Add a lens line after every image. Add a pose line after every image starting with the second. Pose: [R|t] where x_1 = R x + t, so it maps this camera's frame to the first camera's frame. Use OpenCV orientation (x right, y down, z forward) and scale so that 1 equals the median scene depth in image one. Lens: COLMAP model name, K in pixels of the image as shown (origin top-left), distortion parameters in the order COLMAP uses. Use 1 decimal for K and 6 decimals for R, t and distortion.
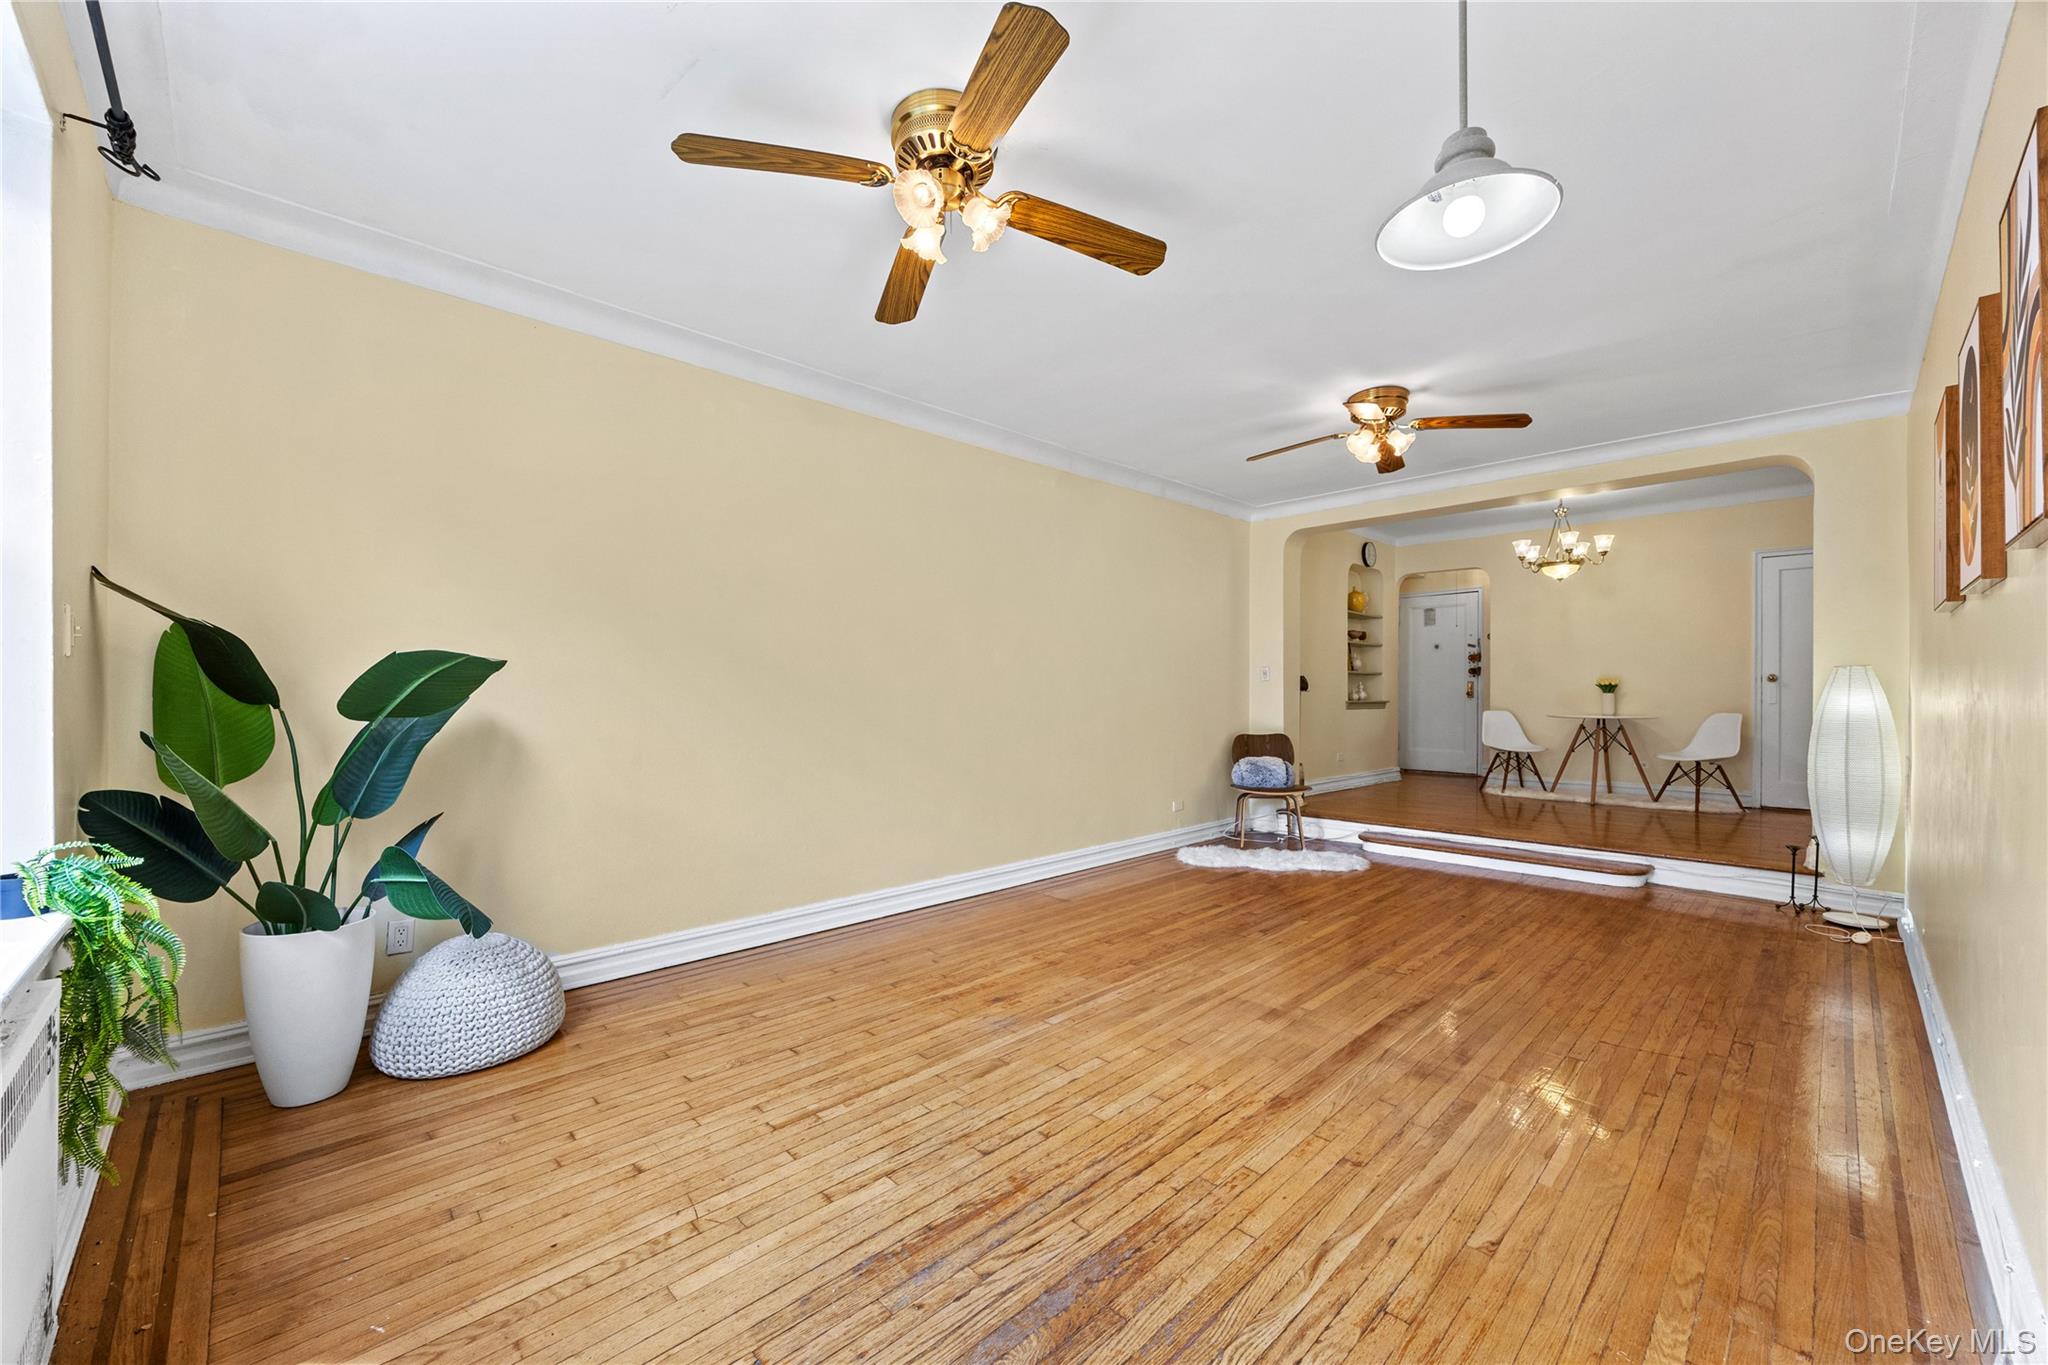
lens RADIAL K [[784.6, 0, 1024.0], [0, 784.6, 682.5], [0, 0, 1]] dist [-0.000284, 0.000342]
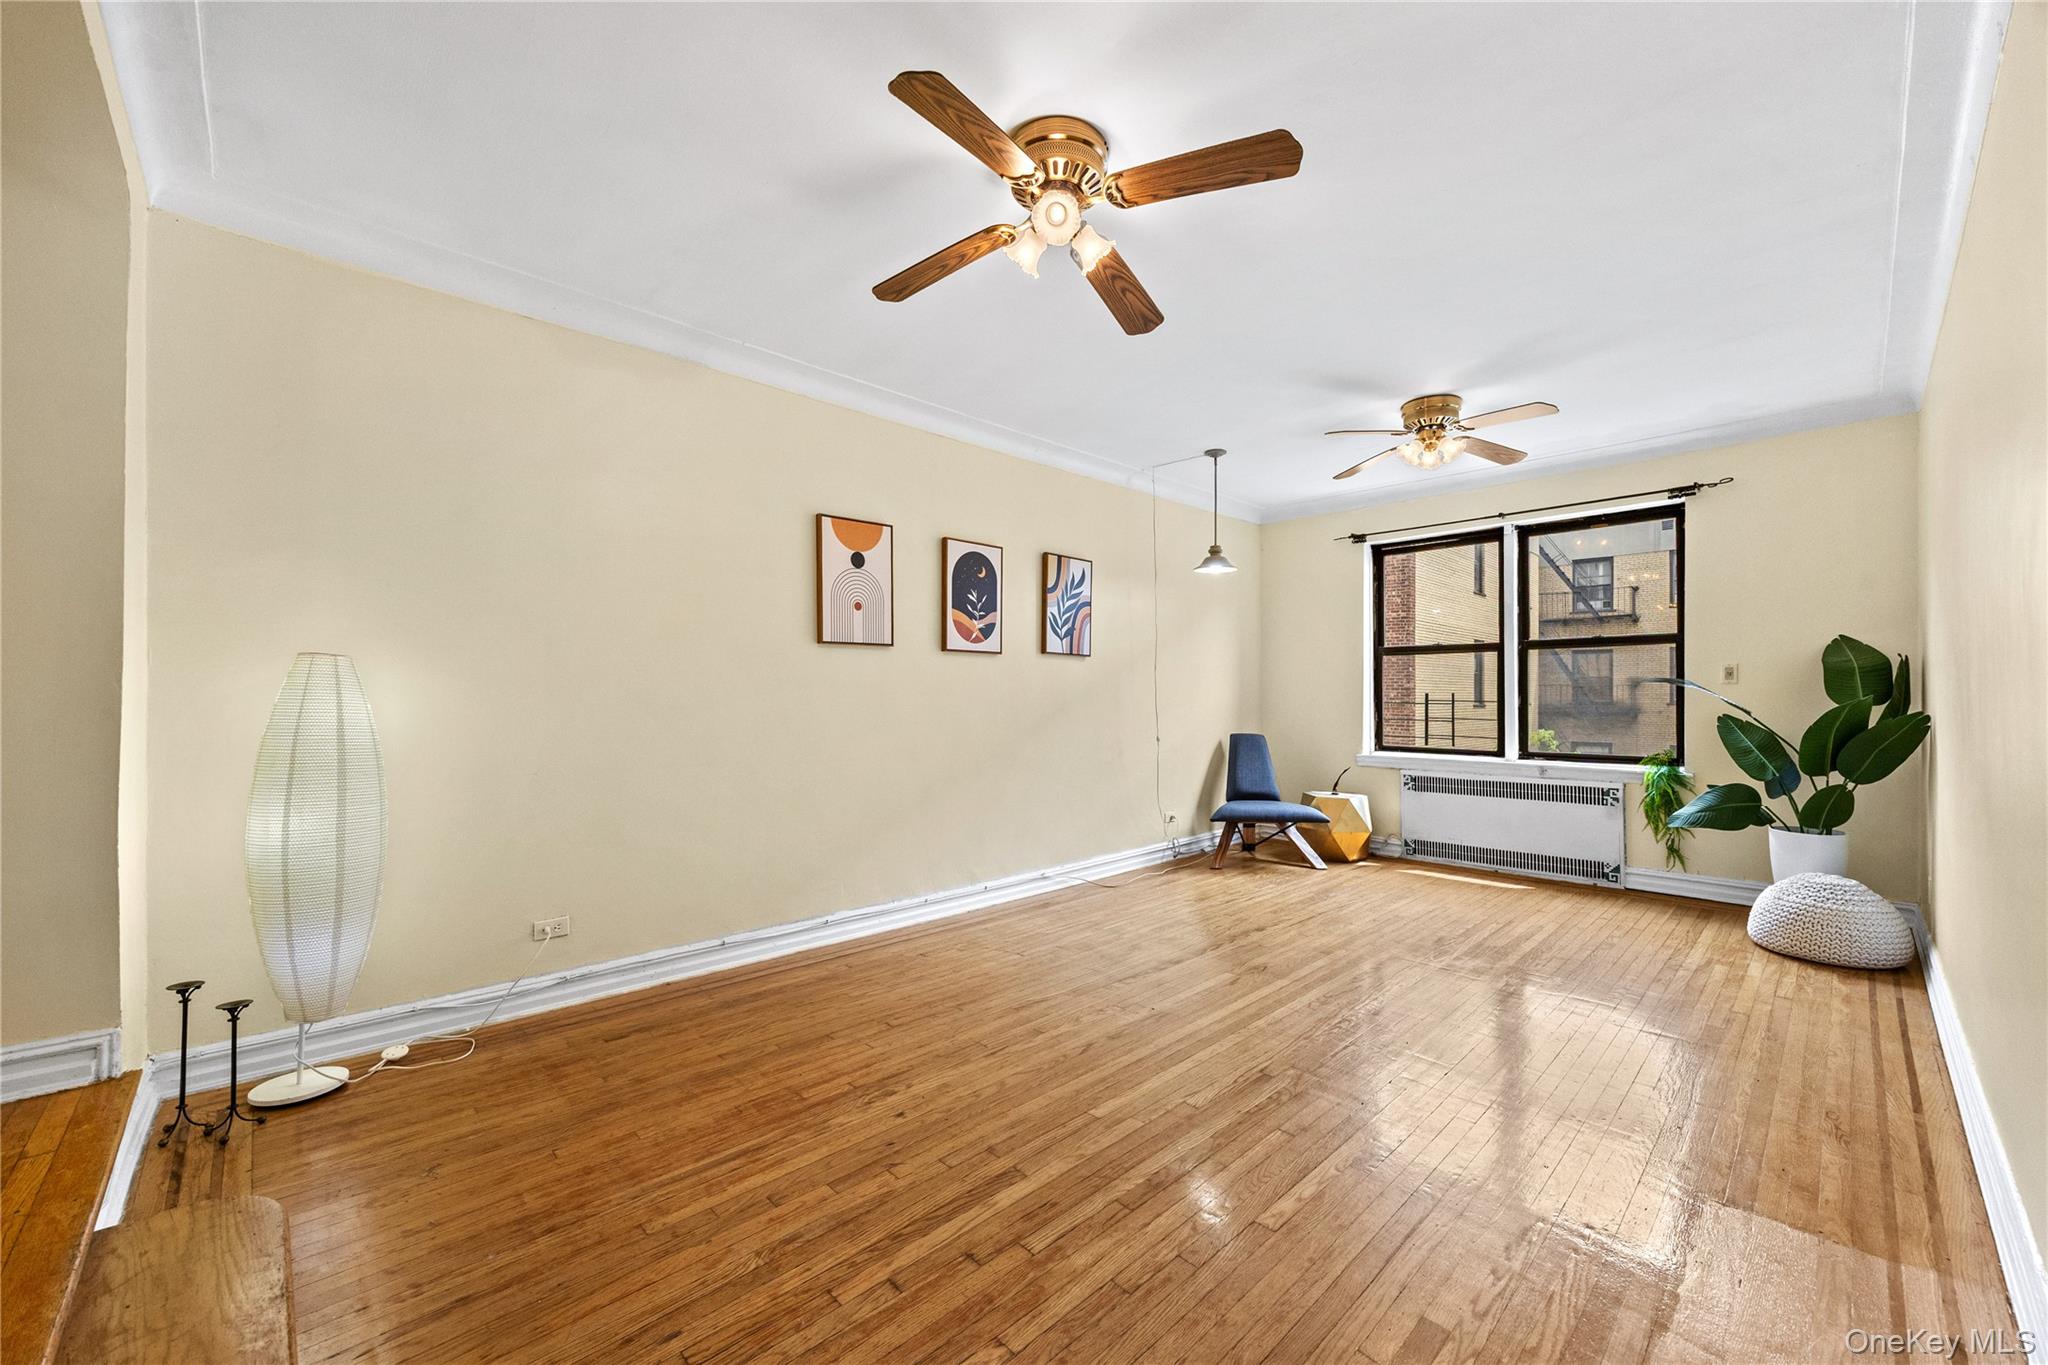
lens RADIAL K [[784.6, 0, 1024.0], [0, 784.6, 682.5], [0, 0, 1]] dist [-0.000284, 0.000342]
pose [[-0.999932, -0.002047, 0.011486, 0.647559], [-0.002433, 0.999431, -0.033639, 0.019618], [-0.011411, -0.033665, -0.999368, 2.161111]]
